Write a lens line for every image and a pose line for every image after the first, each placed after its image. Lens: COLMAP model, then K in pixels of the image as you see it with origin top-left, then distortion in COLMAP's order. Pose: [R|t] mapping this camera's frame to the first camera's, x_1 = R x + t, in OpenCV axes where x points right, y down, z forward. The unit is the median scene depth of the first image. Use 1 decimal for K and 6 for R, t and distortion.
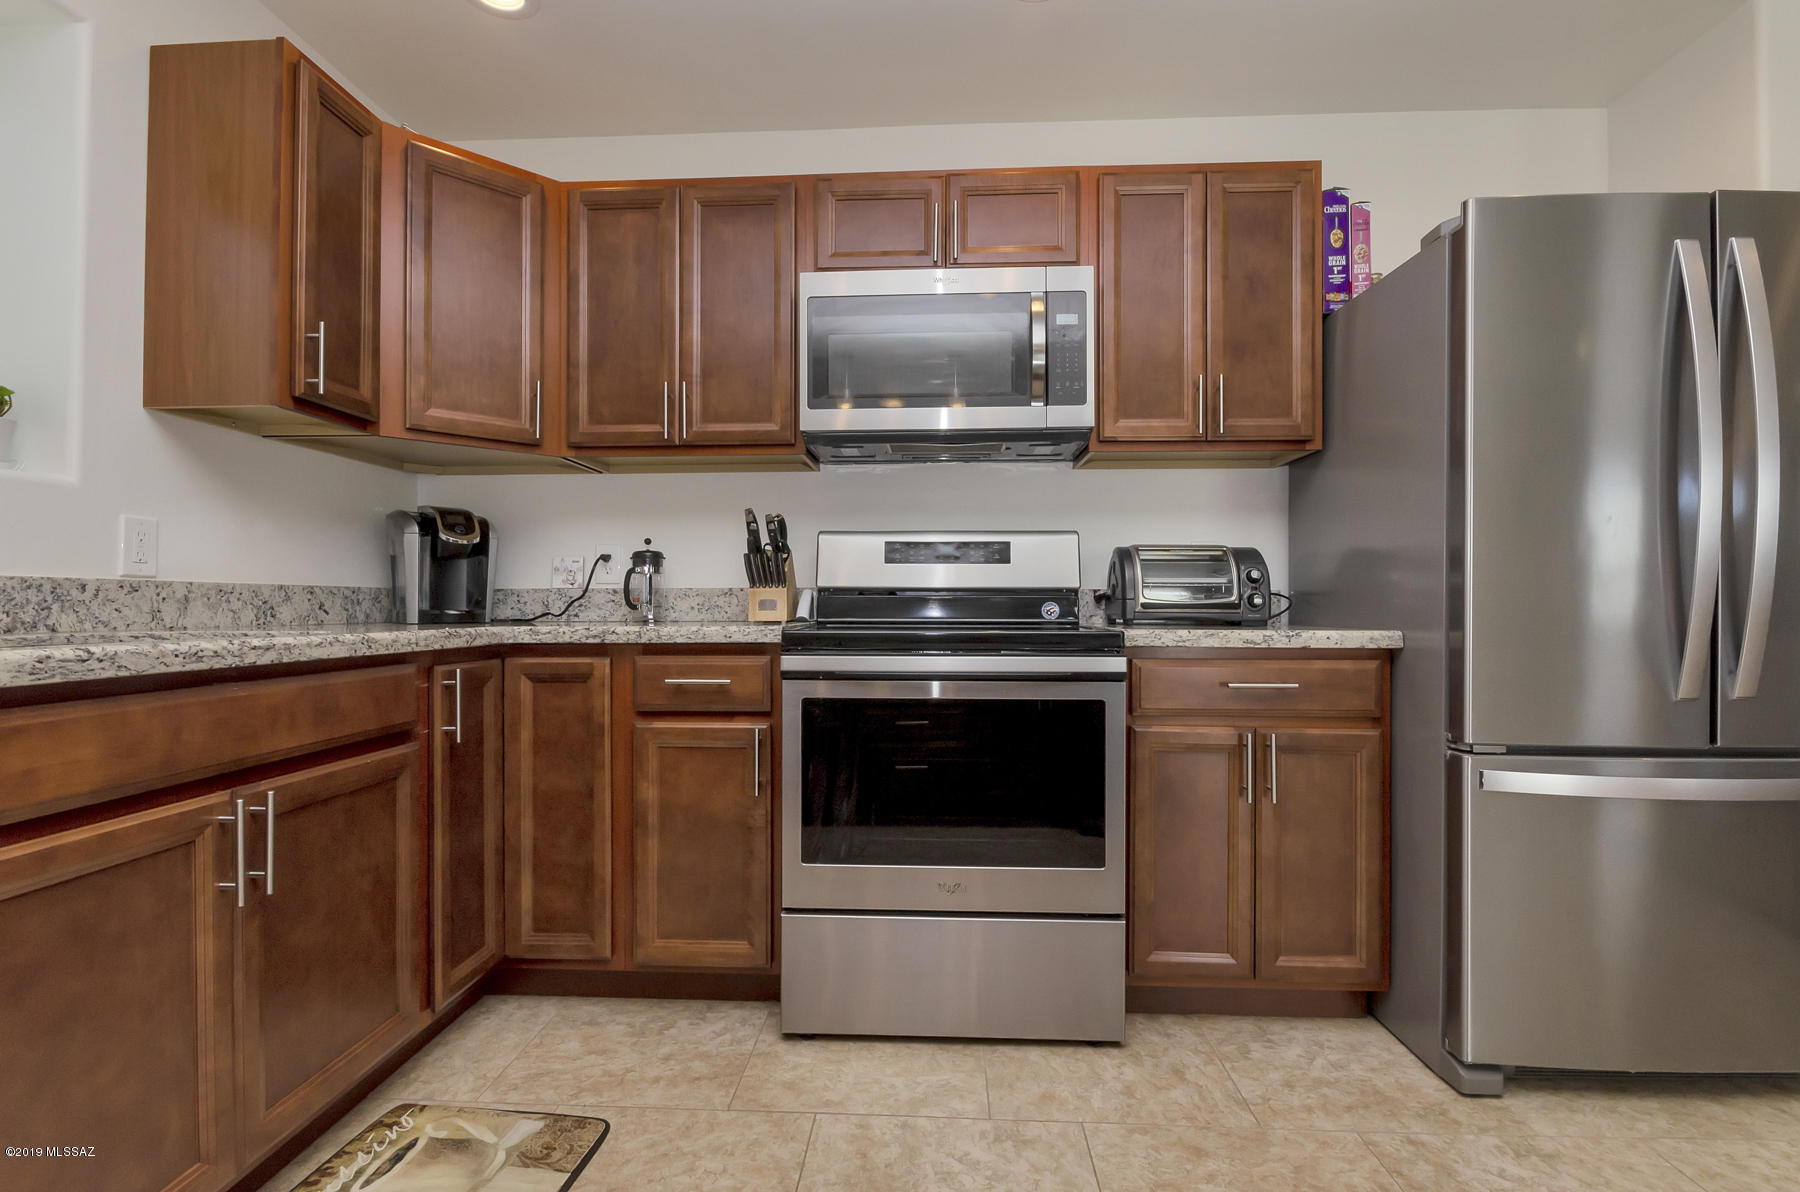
lens RADIAL K [[834.2, 0, 905.1], [0, 834.2, 595.4], [0, 0, 1]] dist [-0.013524, -0.000146]
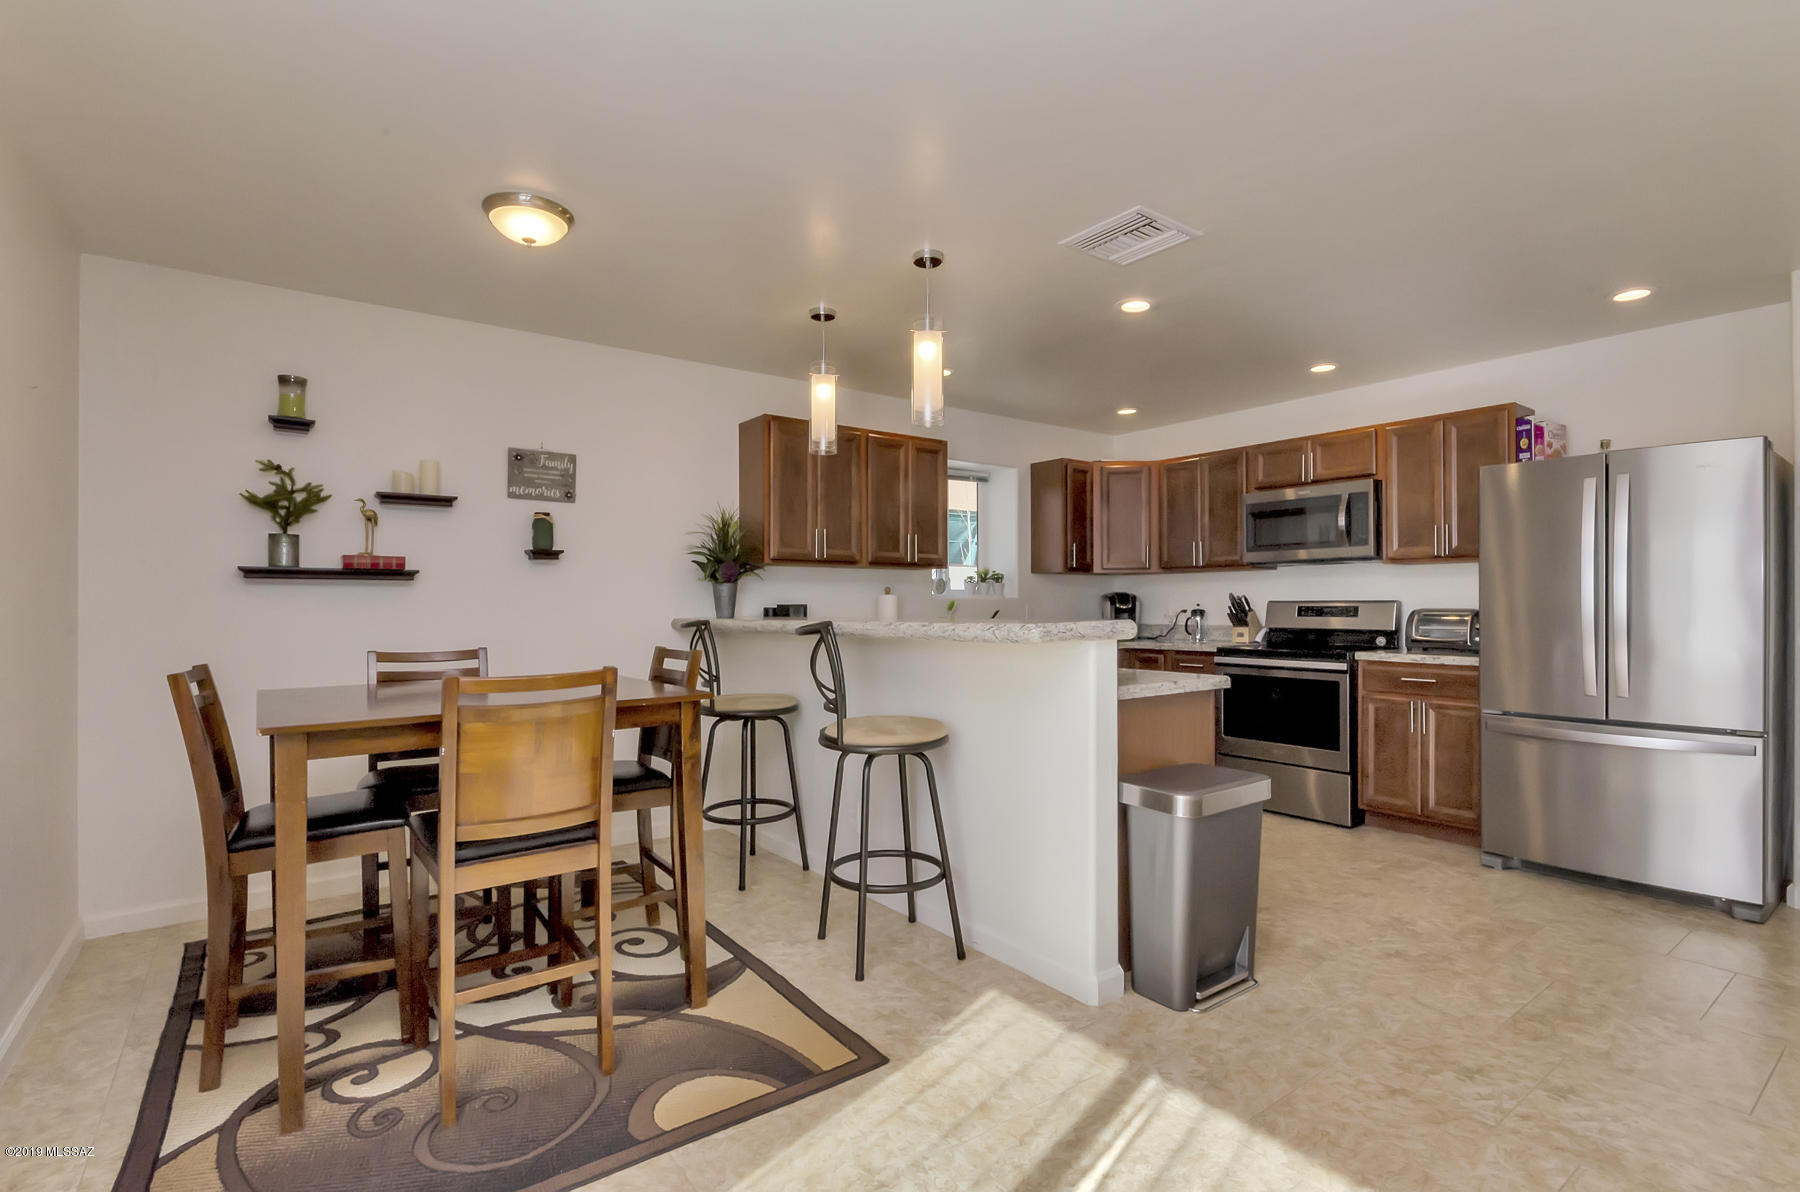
lens RADIAL K [[834.2, 0, 911.1], [0, 834.2, 600.2], [0, 0, 1]] dist [-0.013524, -0.000146]
pose [[0.655705, -0.003853, -0.755008, 1.191287], [0.007866, 0.999968, 0.001728, -0.116141], [0.754976, -0.007072, 0.655714, -1.441258]]
